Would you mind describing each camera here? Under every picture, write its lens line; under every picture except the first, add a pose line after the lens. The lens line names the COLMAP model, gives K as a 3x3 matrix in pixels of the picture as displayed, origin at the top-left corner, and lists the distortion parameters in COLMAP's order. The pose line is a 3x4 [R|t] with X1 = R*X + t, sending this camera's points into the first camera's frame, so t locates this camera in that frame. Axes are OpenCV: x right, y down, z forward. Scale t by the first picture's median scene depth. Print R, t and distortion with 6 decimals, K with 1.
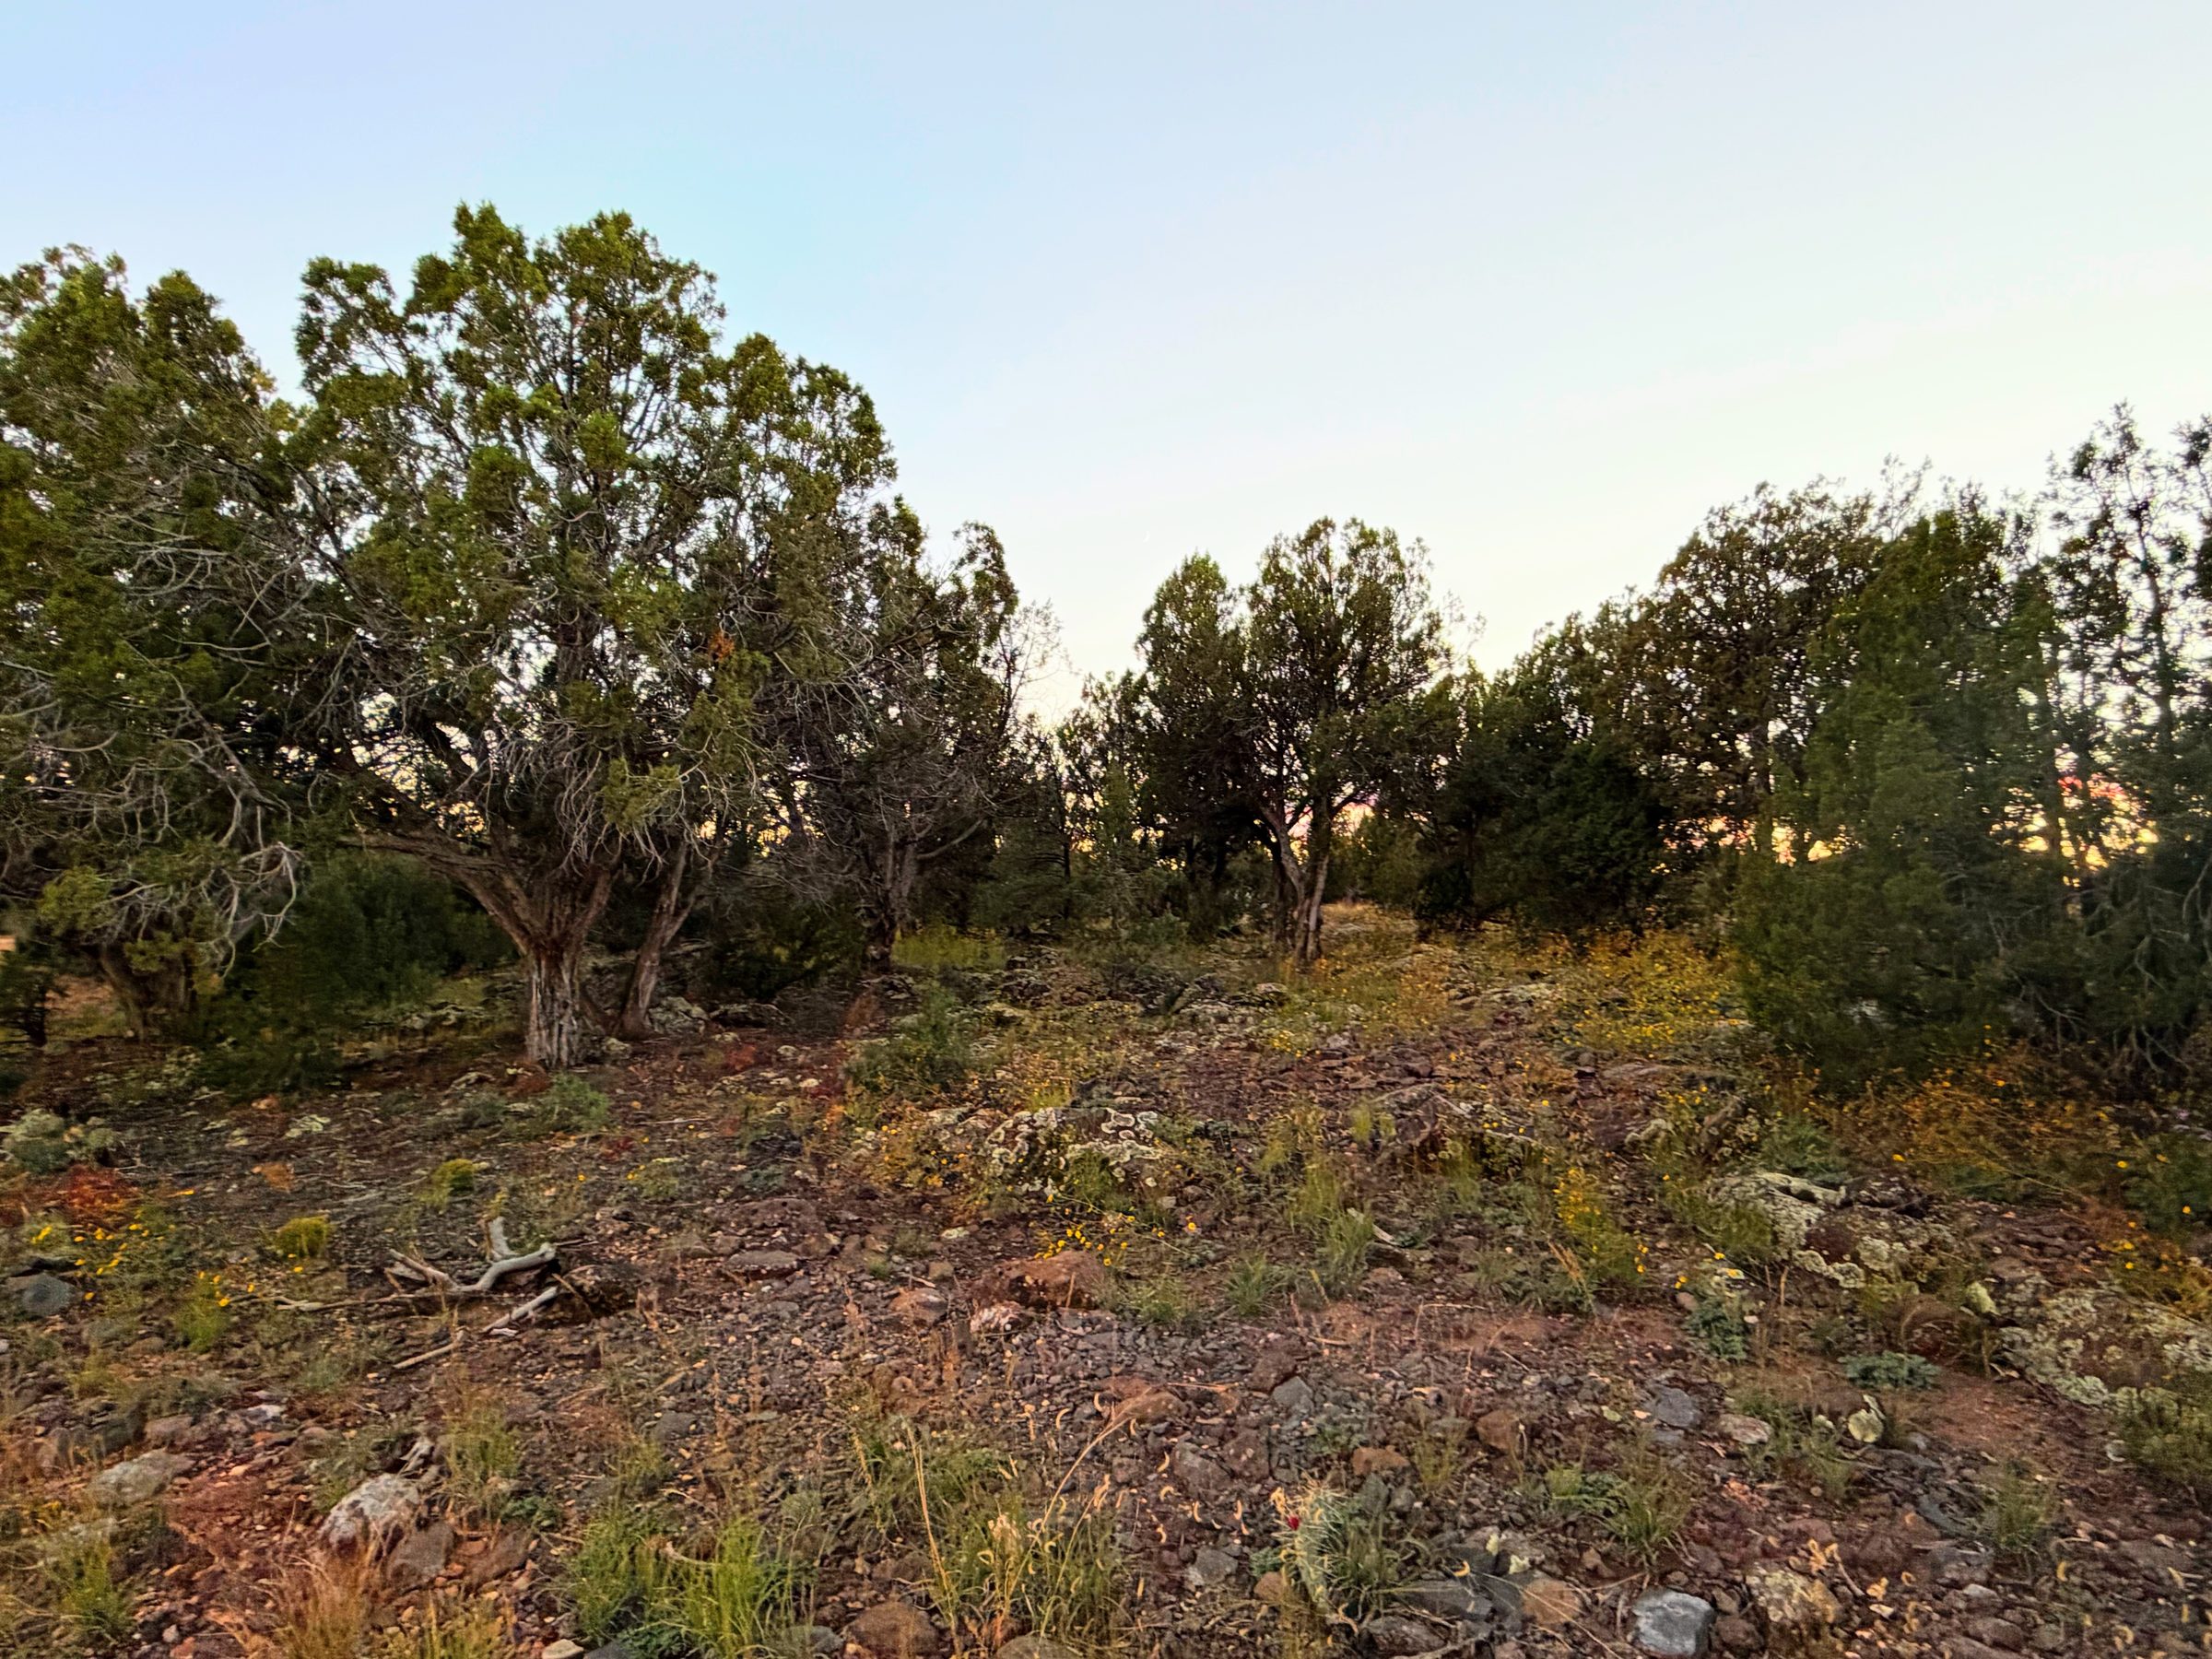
lens RADIAL K [[1234.4, 0, 1112.0], [0, 1234.4, 834.1], [0, 0, 1]] dist [0.002083, -0.000879]
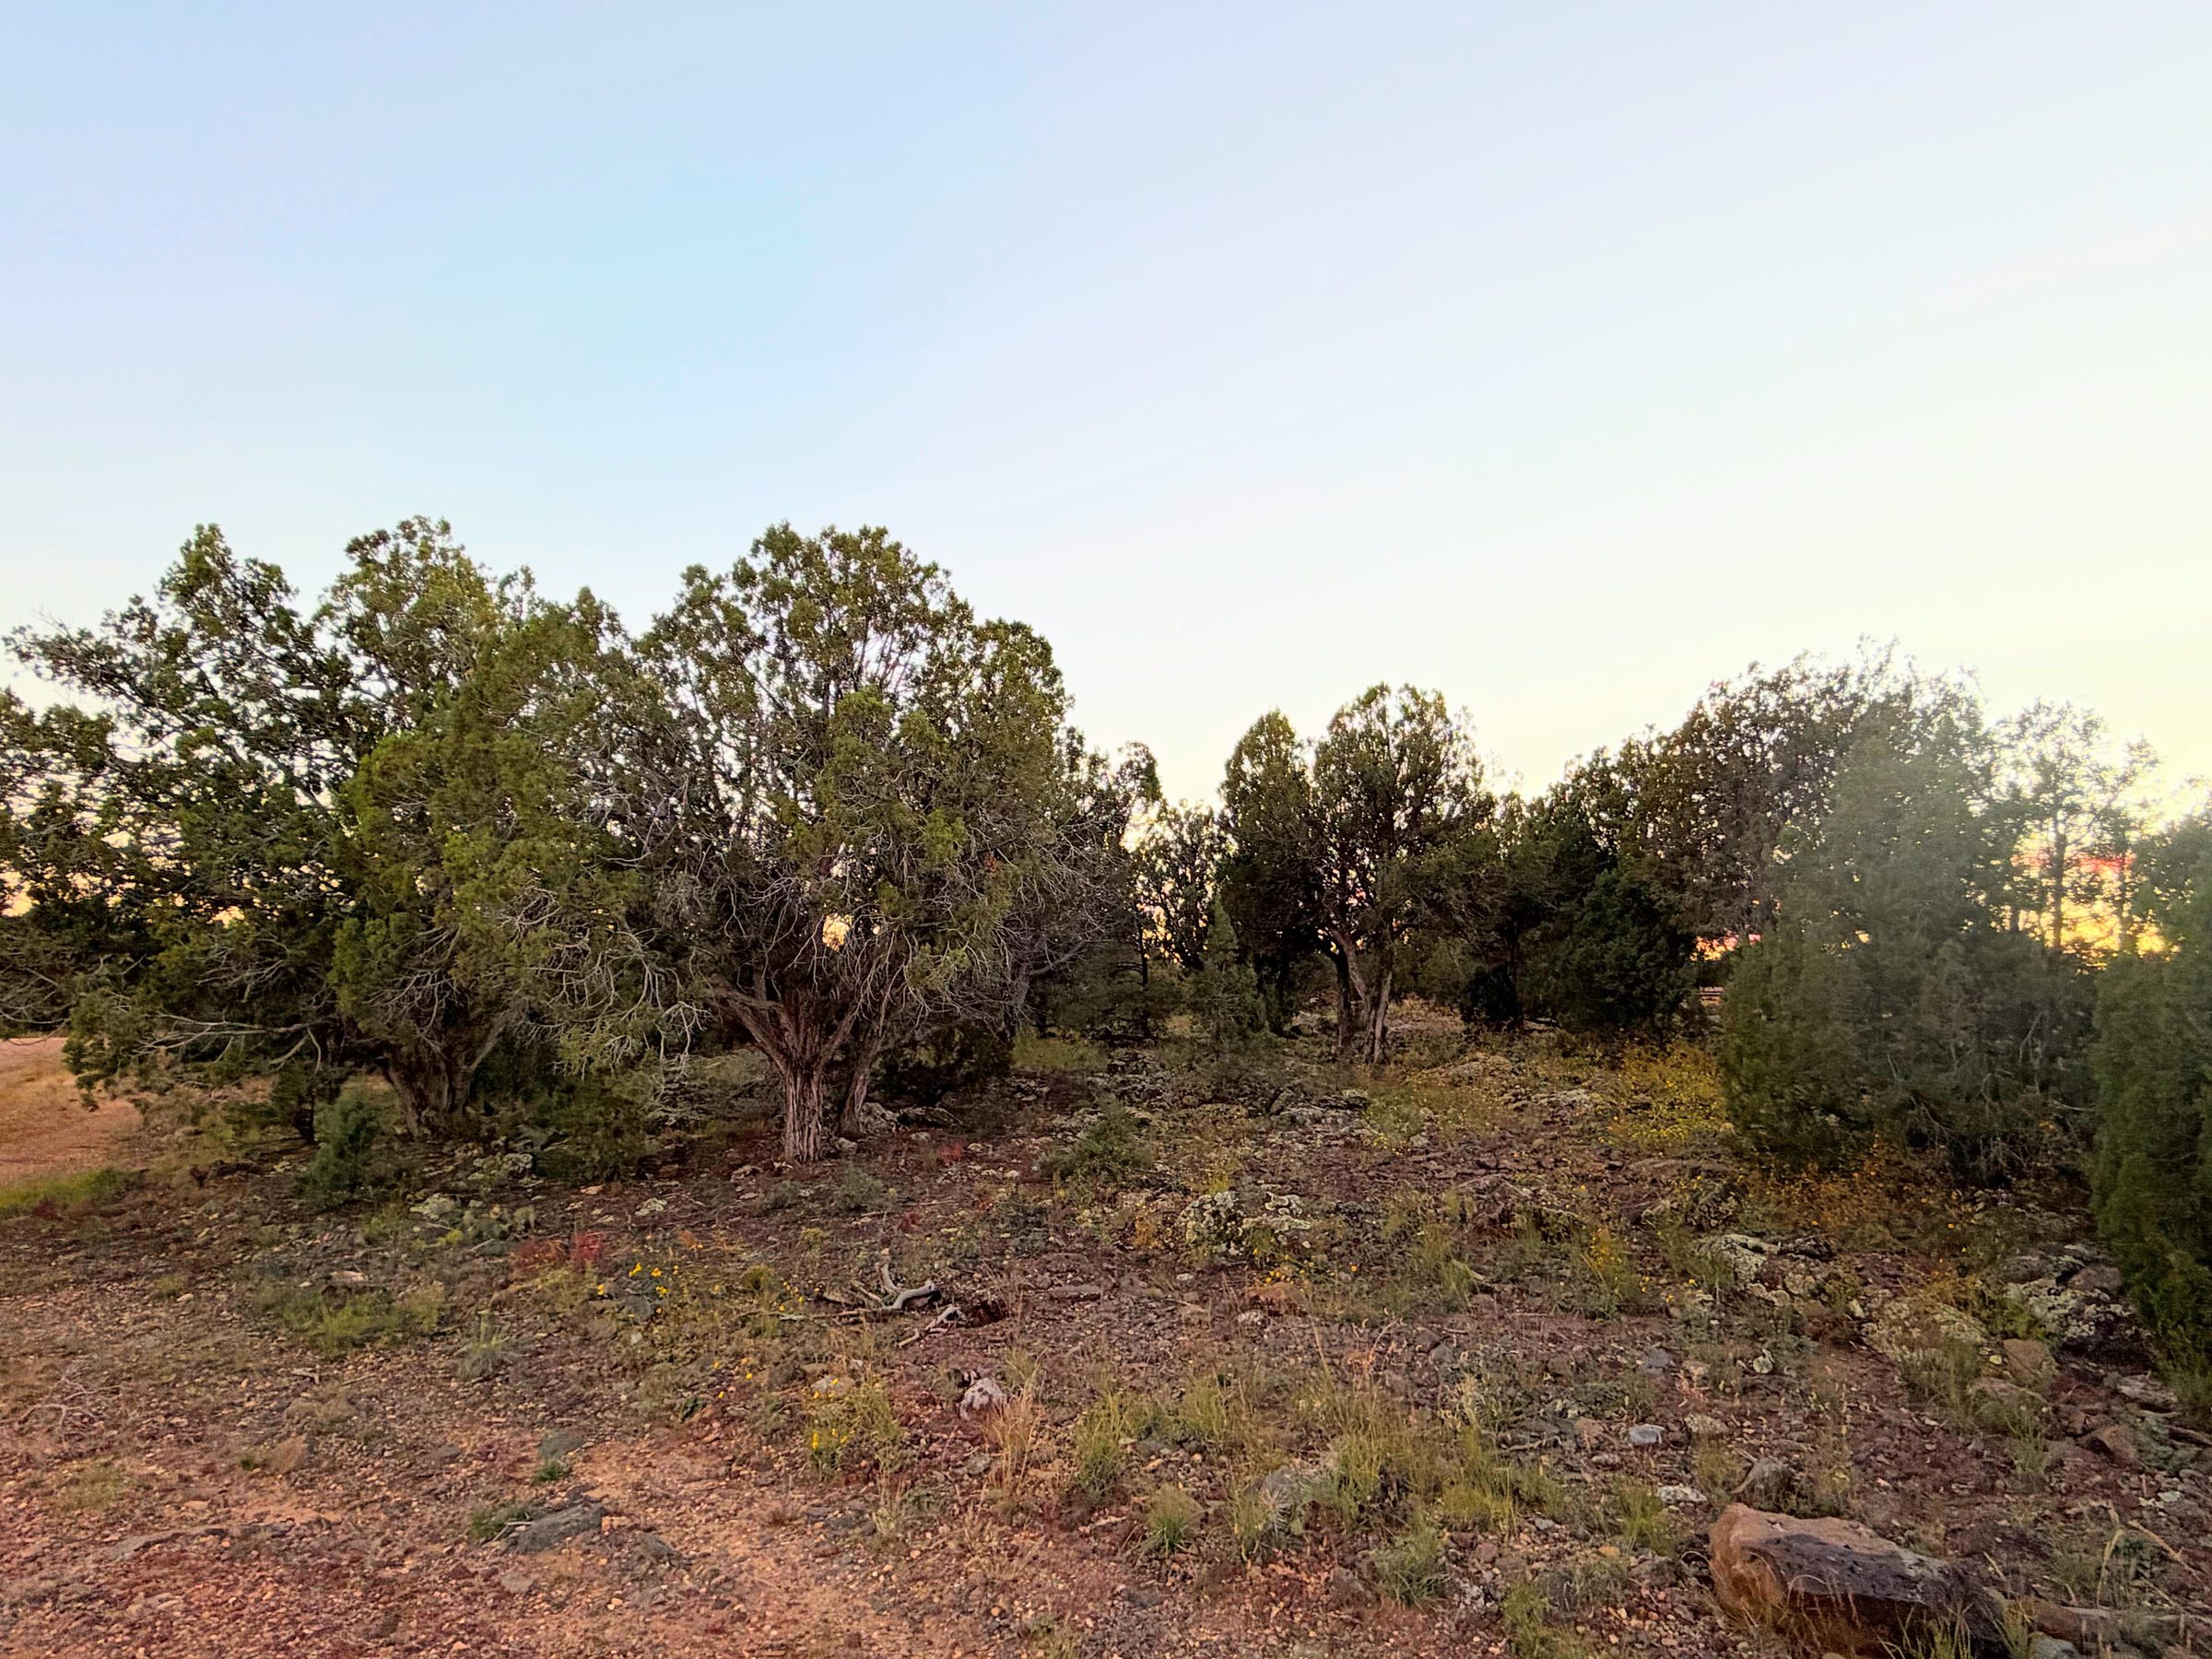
lens RADIAL K [[1257.7, 0, 1098.3], [0, 1257.7, 821.5], [0, 0, 1]] dist [0.003438, 0.000010]
pose [[0.999519, -0.009072, -0.029642, -0.103962], [0.006863, 0.997250, -0.073790, -0.064506], [0.030230, 0.073551, 0.996833, -0.317537]]
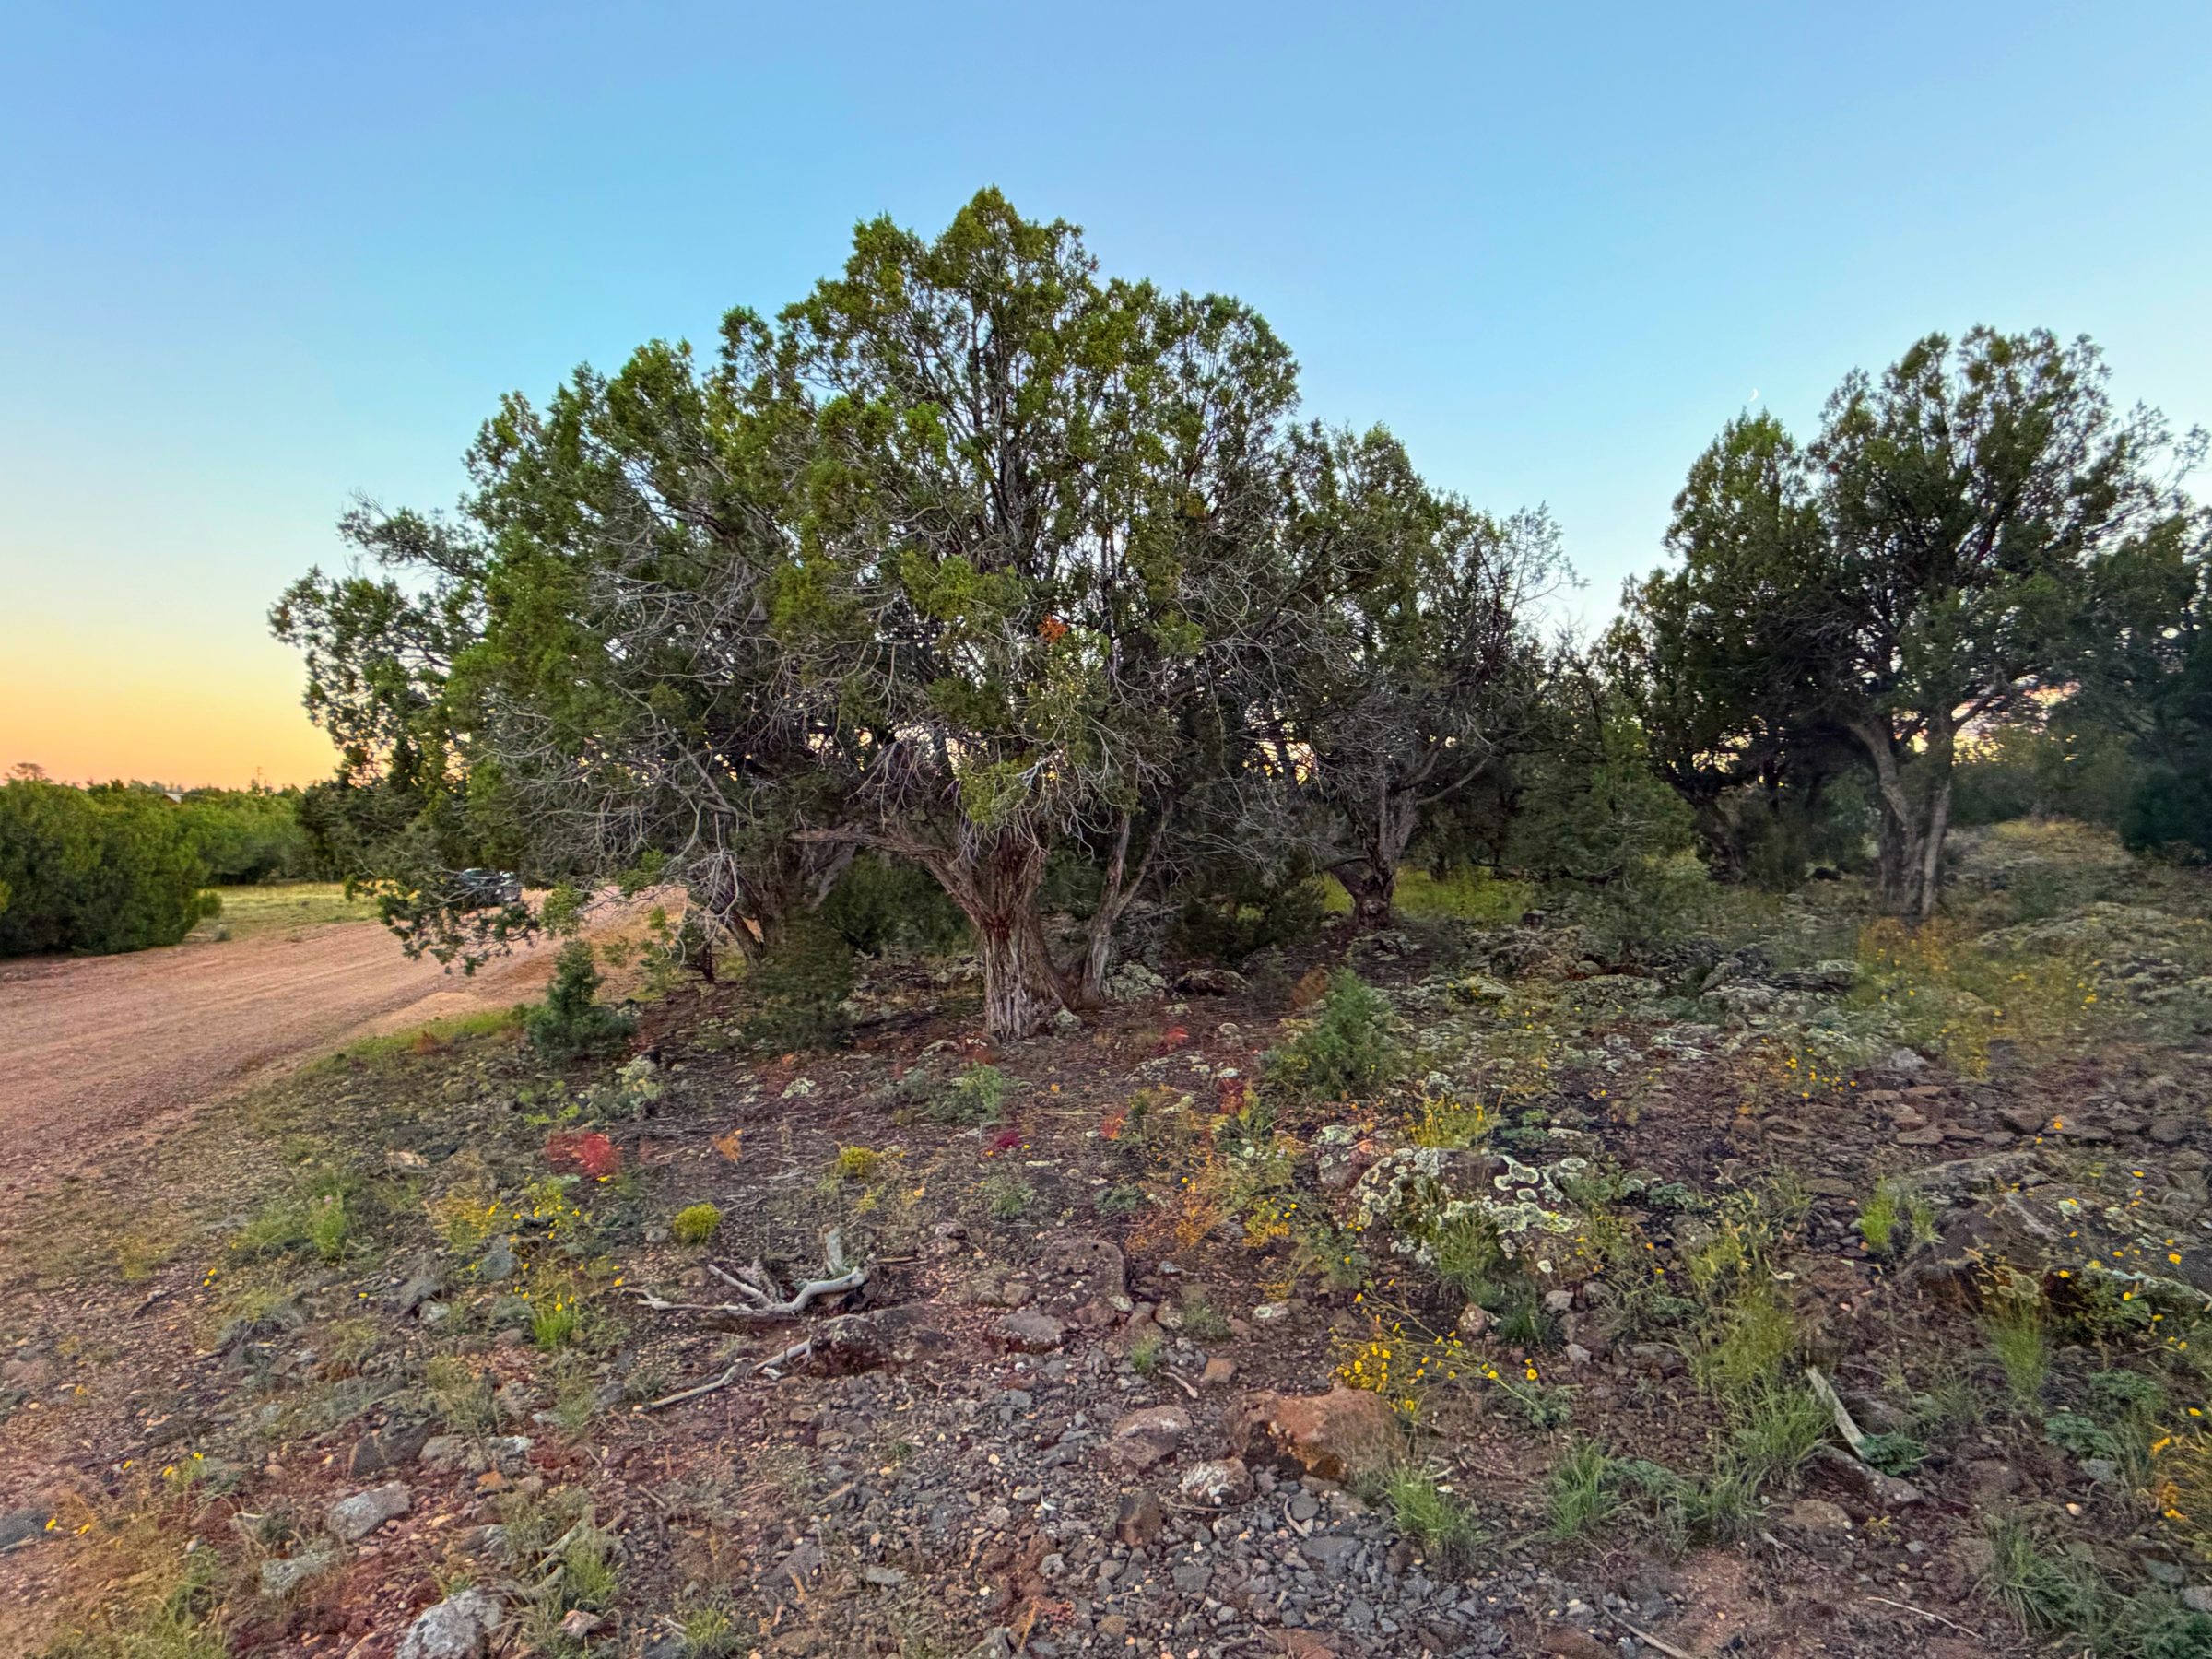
lens RADIAL K [[1221.1, 0, 1073.9], [0, 1221.1, 826.6], [0, 0, 1]] dist [0.001452, -0.001651]
pose [[0.879667, -0.031747, -0.474530, 0.092624], [0.057756, 0.997516, 0.040329, -0.027912], [0.472071, -0.062883, 0.879315, 0.127142]]
